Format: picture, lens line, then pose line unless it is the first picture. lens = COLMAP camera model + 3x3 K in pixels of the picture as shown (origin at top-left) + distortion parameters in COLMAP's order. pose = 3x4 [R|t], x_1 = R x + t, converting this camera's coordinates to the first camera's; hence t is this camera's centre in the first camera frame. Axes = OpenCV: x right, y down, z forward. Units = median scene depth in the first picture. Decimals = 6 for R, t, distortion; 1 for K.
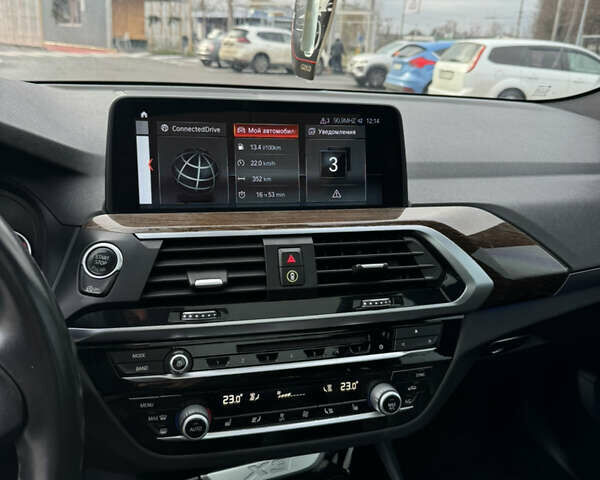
lens RADIAL K [[548.7, 0, 300.0], [0, 548.7, 240.0], [0, 0, 1]] dist [0.152031, -0.280575]
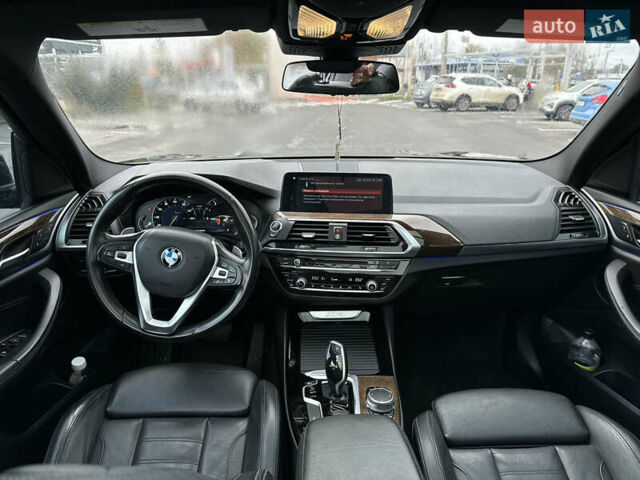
lens RADIAL K [[438.2, 0, 320.0], [0, 438.2, 240.0], [0, 0, 1]] dist [0.022751, -0.002428]
pose [[0.931214, 0.063590, -0.358882, 0.674636], [-0.067622, 0.997710, 0.001321, 0.083494], [0.358144, 0.023038, 0.933382, -1.062244]]
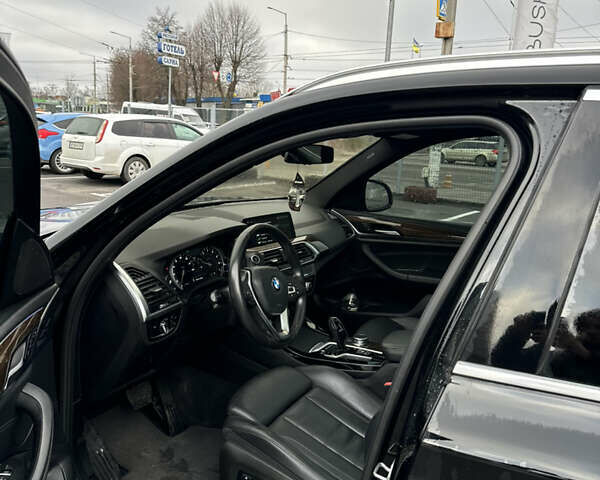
lens RADIAL K [[548.7, 0, 300.0], [0, 548.7, 240.0], [0, 0, 1]] dist [0.152031, -0.280575]
pose [[0.774292, -0.146351, 0.615673, -2.308752], [0.206297, 0.978119, -0.026939, 0.067599], [-0.598259, 0.147870, 0.787541, -2.149162]]
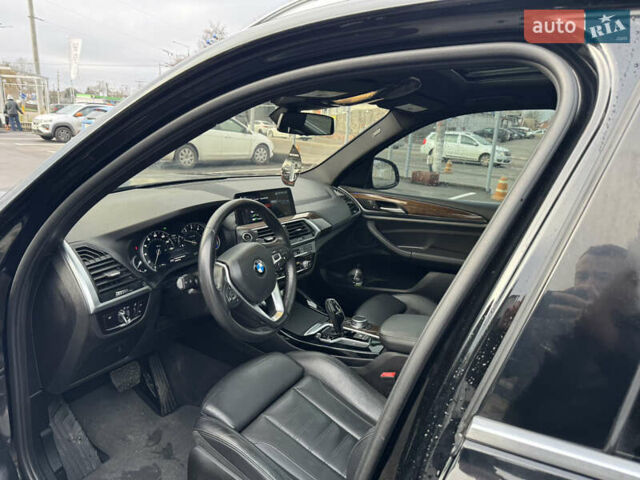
lens RADIAL K [[438.2, 0, 320.0], [0, 438.2, 240.0], [0, 0, 1]] dist [0.022751, -0.002428]
pose [[0.787307, -0.169916, 0.592686, -1.573199], [0.192677, 0.980937, 0.025277, 0.068516], [-0.585682, 0.094297, 0.805037, -1.532389]]
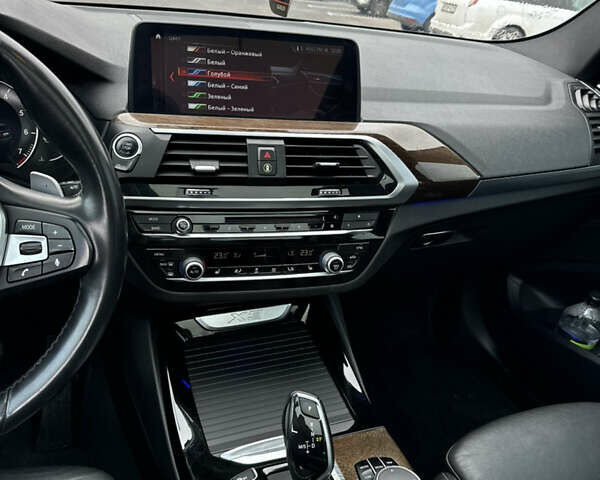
lens RADIAL K [[548.7, 0, 300.0], [0, 548.7, 240.0], [0, 0, 1]] dist [0.152031, -0.280575]
pose [[0.998797, 0.044077, 0.021481, 0.042808], [-0.046302, 0.992008, 0.117371, 0.075846], [-0.016136, -0.118225, 0.992856, -0.349126]]
